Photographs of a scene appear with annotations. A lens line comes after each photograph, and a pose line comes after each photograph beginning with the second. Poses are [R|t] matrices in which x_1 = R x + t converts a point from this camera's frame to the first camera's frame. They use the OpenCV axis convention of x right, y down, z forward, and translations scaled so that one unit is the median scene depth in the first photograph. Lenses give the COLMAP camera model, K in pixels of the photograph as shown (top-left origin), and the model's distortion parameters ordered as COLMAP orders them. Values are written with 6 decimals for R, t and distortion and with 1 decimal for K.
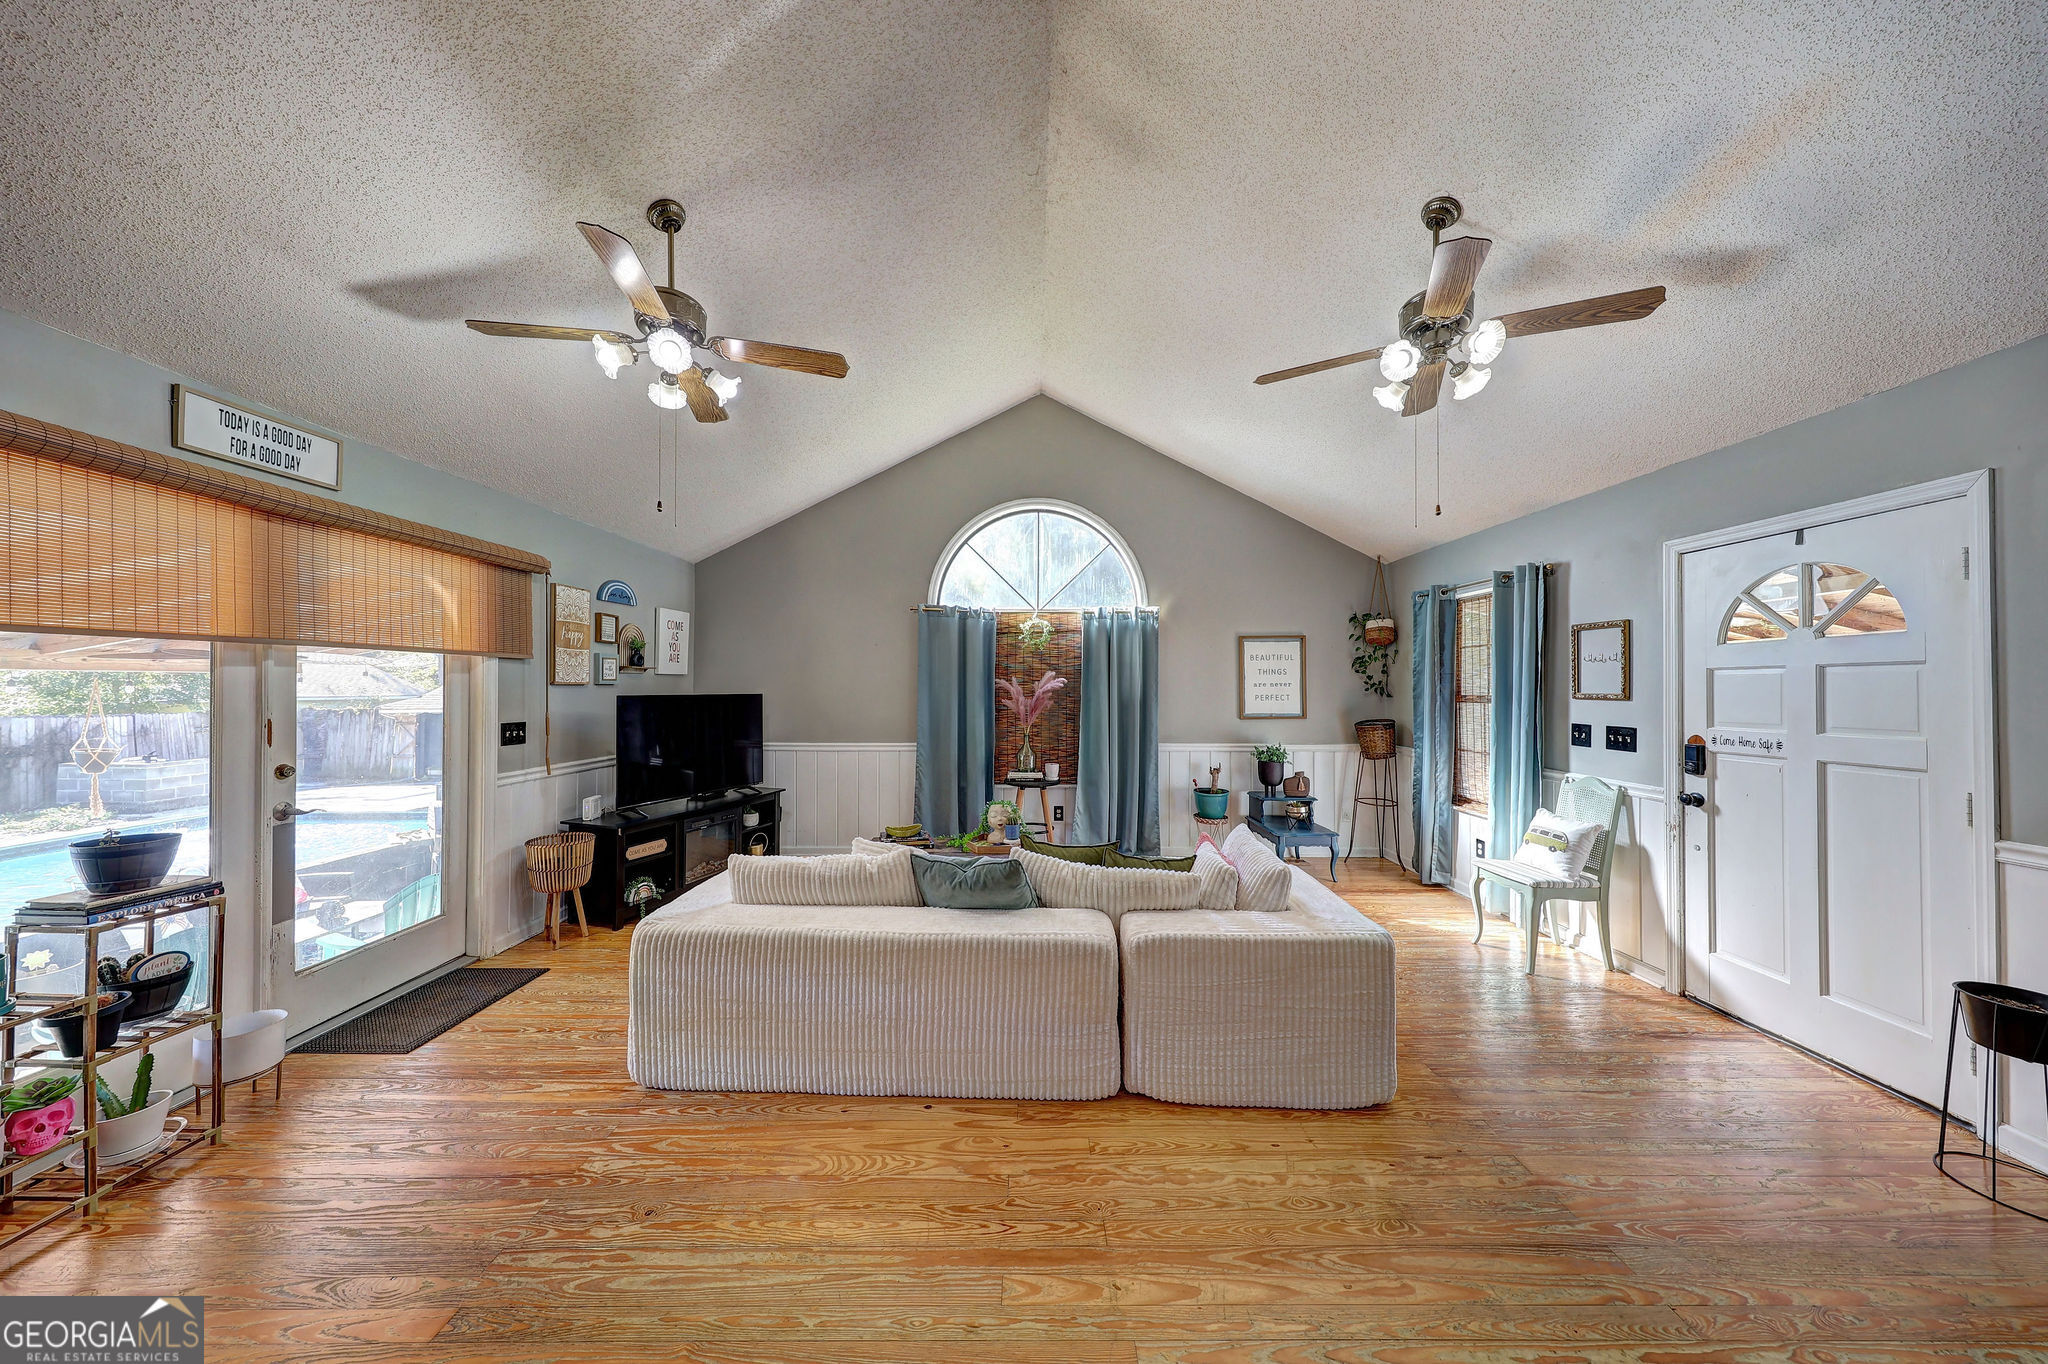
lens RADIAL K [[649.6, 0, 1031.4], [0, 649.6, 683.4], [0, 0, 1]] dist [0.004289, -0.000333]
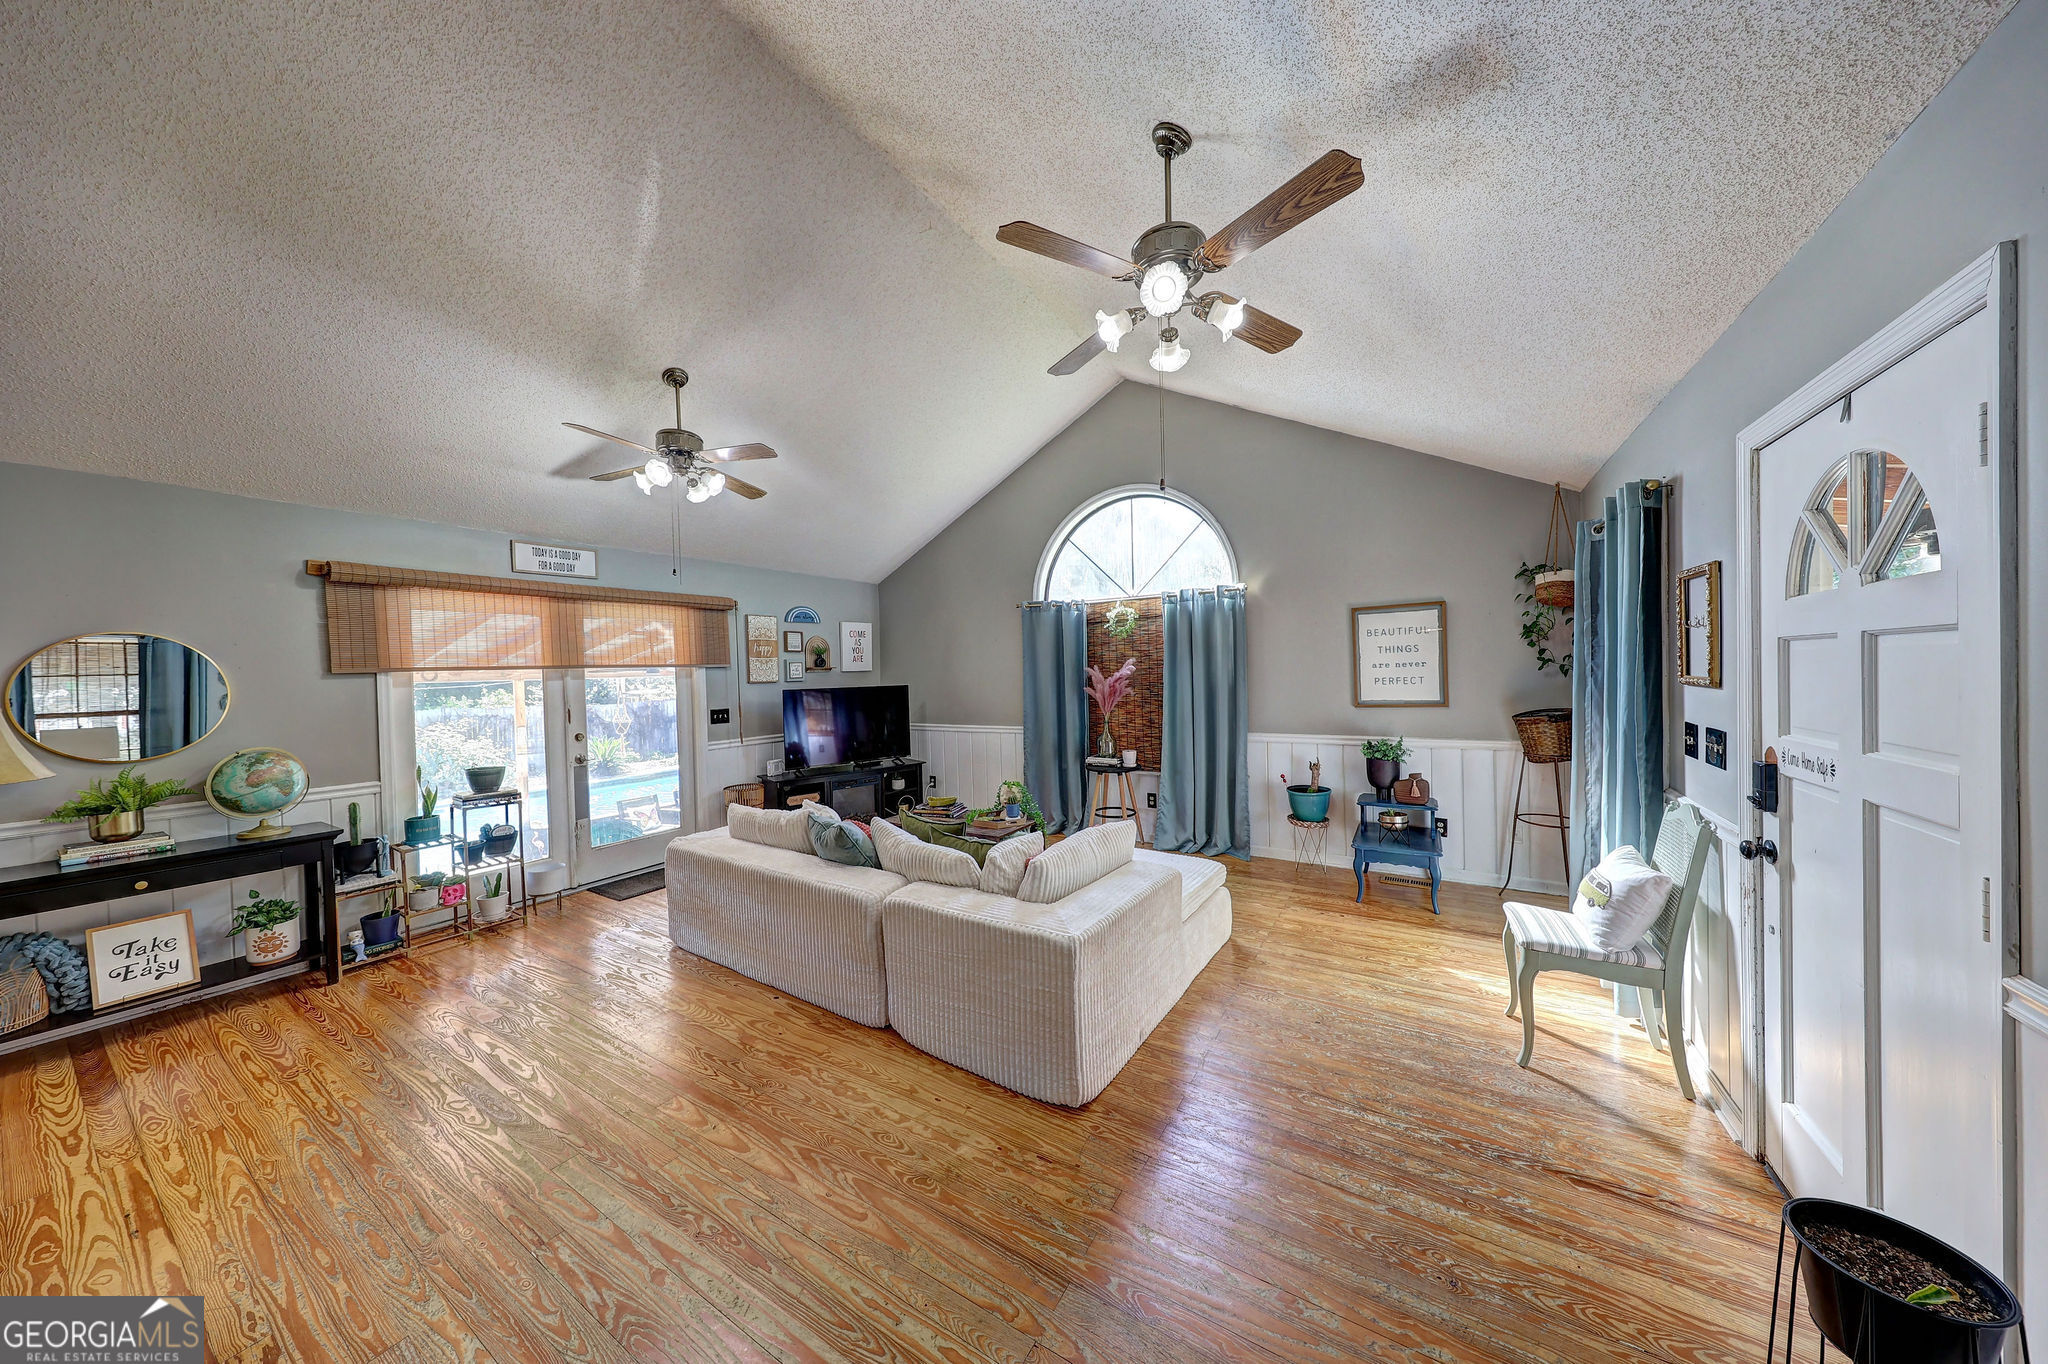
lens RADIAL K [[649.6, 0, 1023.3], [0, 649.6, 681.5], [0, 0, 1]] dist [0.004289, -0.000333]
pose [[0.844672, -0.015127, -0.535070, 0.458196], [0.031743, 0.999257, 0.021860, -0.011151], [0.534342, -0.035449, 0.844525, 0.066917]]
